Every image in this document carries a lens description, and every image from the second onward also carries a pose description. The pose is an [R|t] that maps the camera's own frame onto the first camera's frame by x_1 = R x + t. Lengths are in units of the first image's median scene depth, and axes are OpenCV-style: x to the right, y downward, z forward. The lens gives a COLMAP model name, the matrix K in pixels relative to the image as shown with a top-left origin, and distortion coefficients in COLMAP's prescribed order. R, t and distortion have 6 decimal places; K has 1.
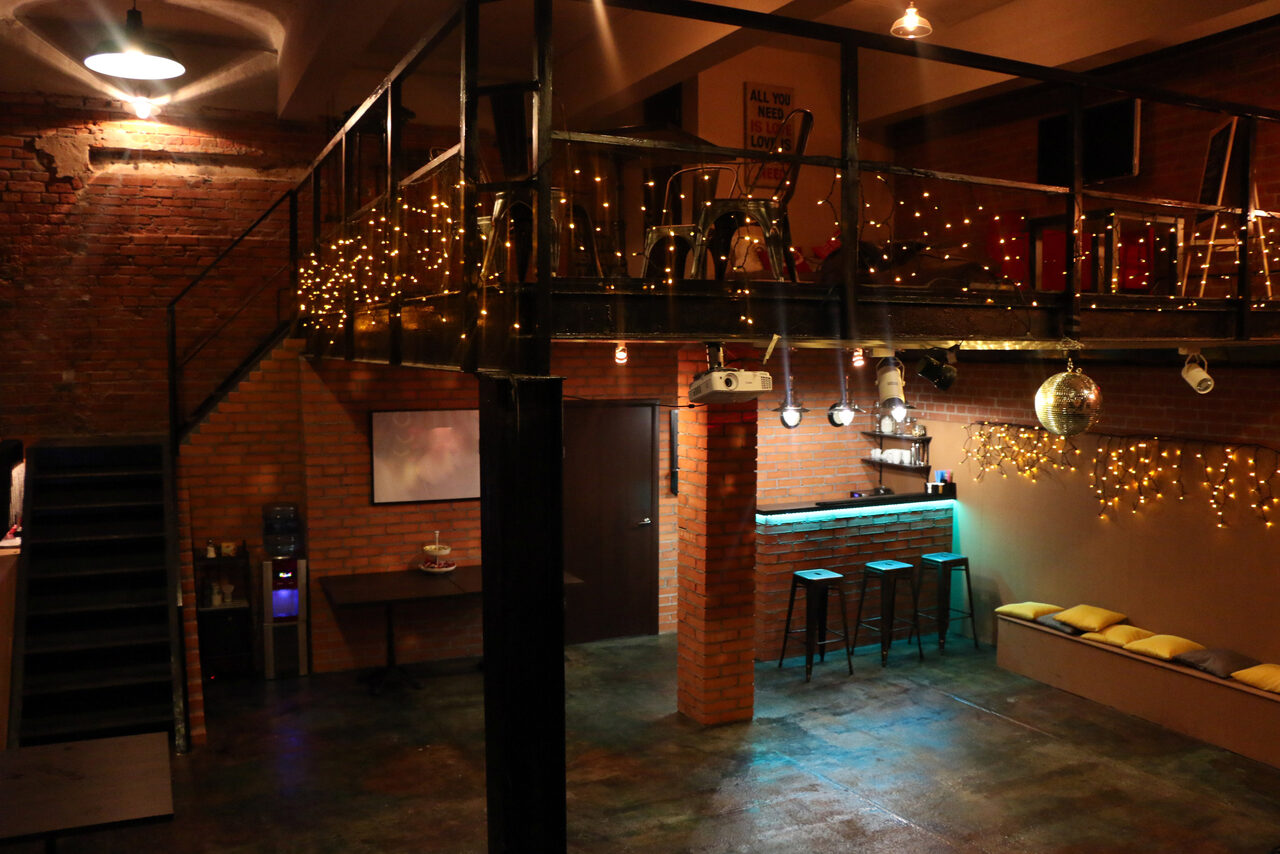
lens RADIAL K [[1056.2, 0, 640.0], [0, 1056.2, 427.0], [0, 0, 1]] dist [-0.186250, 0.174170]
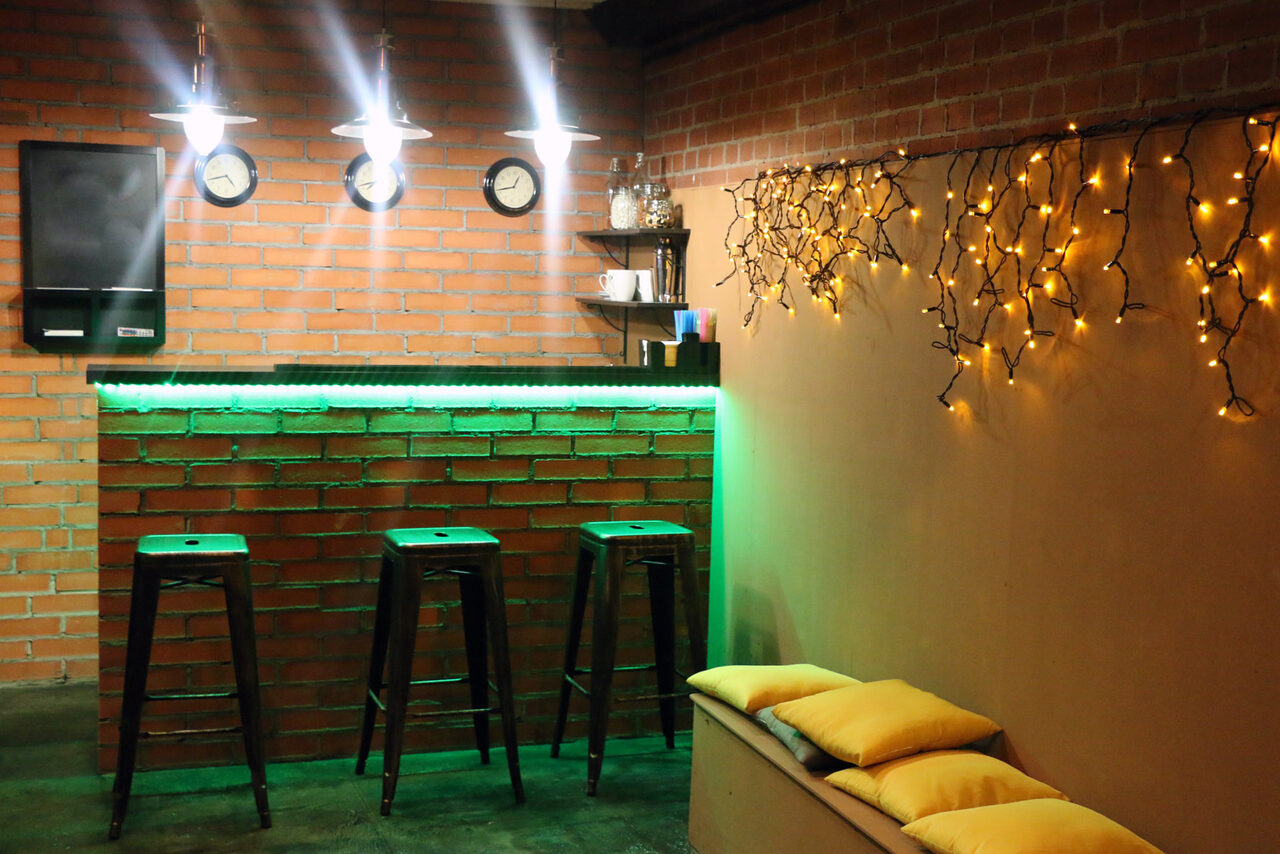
lens RADIAL K [[1571.1, 0, 640.0], [0, 1571.1, 427.0], [0, 0, 1]] dist [-0.006979, 0.013194]
pose [[0.988154, 0.037274, -0.148870, 0.412670], [-0.034106, 0.999135, 0.023781, 0.082354], [0.149628, -0.018422, 0.988571, 0.484071]]
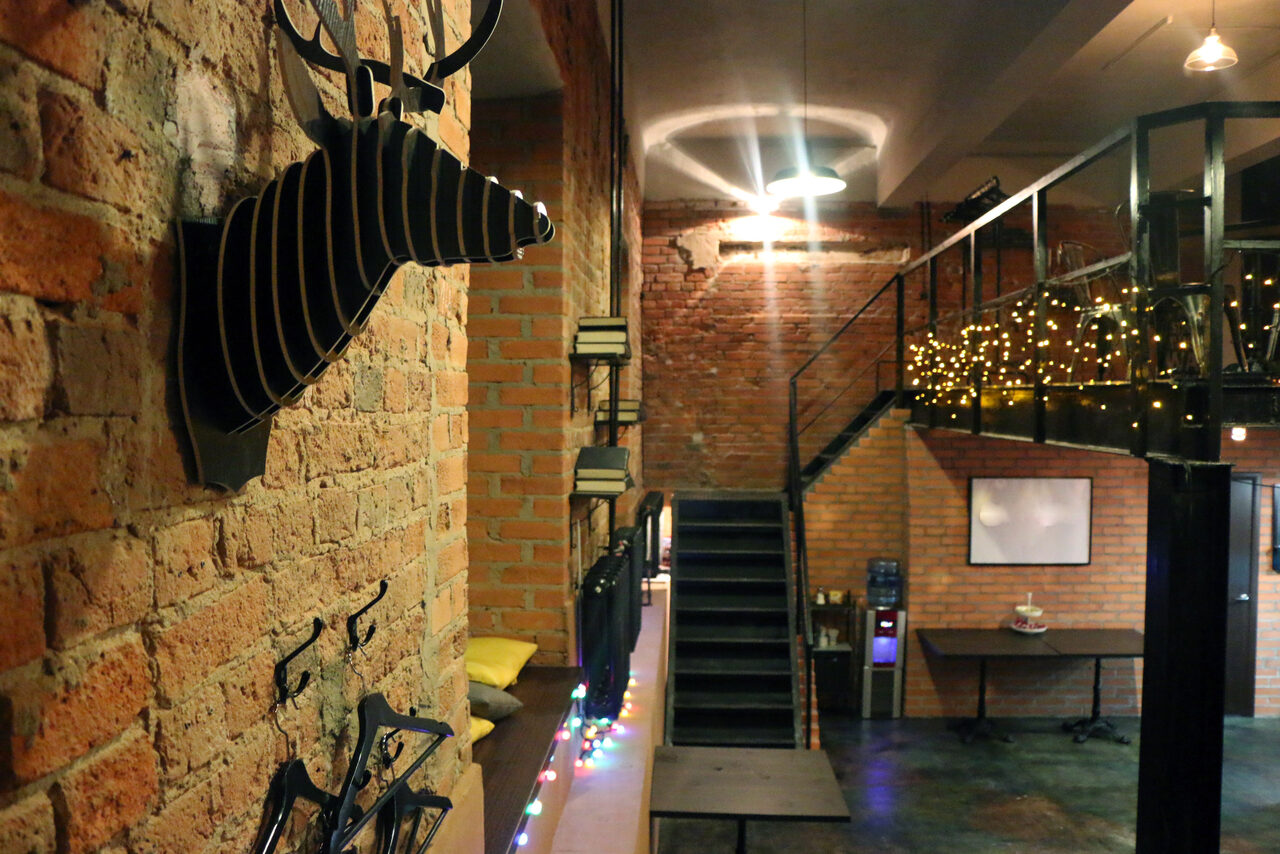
lens RADIAL K [[1056.2, 0, 640.0], [0, 1056.2, 427.0], [0, 0, 1]] dist [-0.186250, 0.174170]
pose [[0.881746, 0.011434, -0.471585, -0.054556], [-0.036609, 0.998350, -0.044243, -0.007017], [0.470301, 0.056275, 0.880710, -0.102224]]
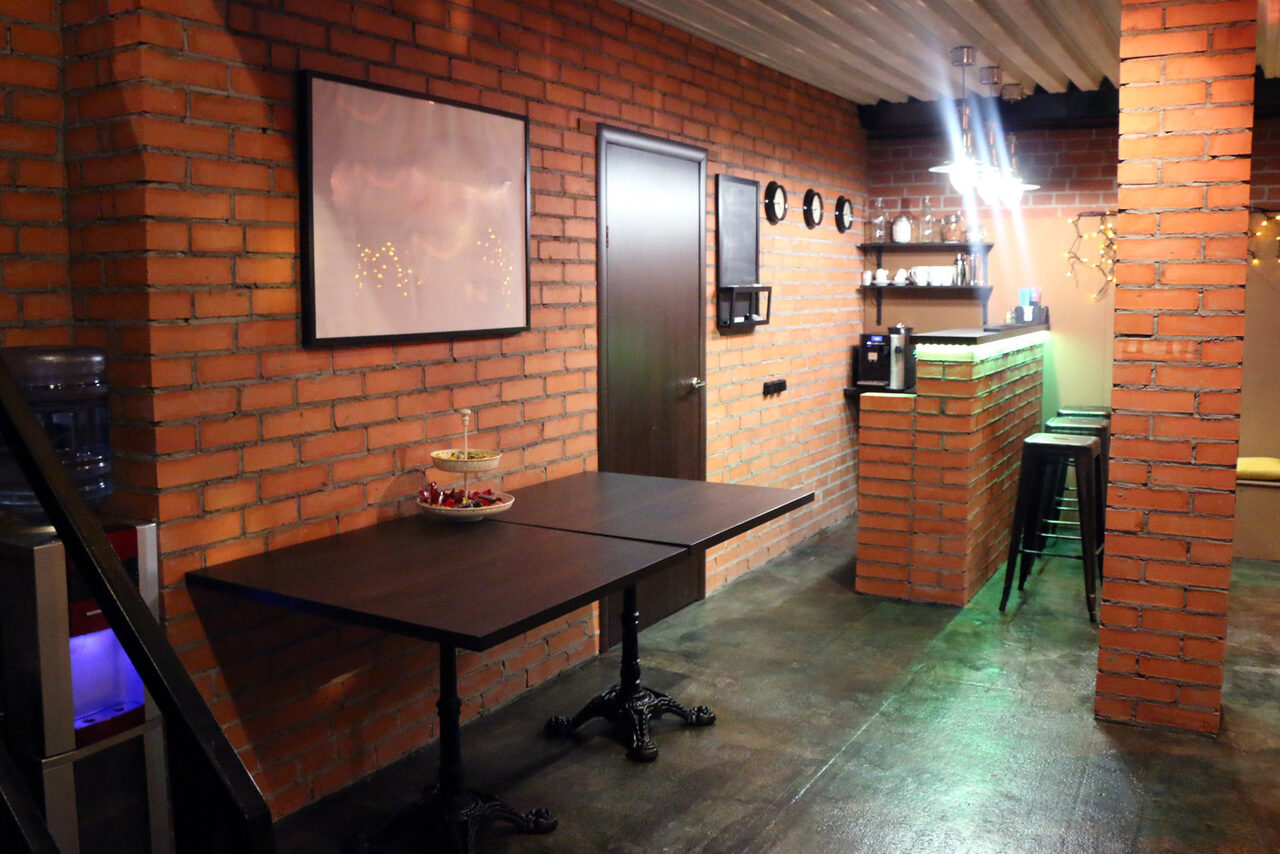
lens RADIAL K [[1120.6, 0, 639.6], [0, 1120.6, 393.5], [0, 0, 1]] dist [-0.219432, 0.170549]
pose [[0.820520, -0.060515, 0.568406, -0.373360], [0.047945, 0.998162, 0.037059, 0.082128], [-0.569604, -0.003155, 0.821913, 0.634342]]
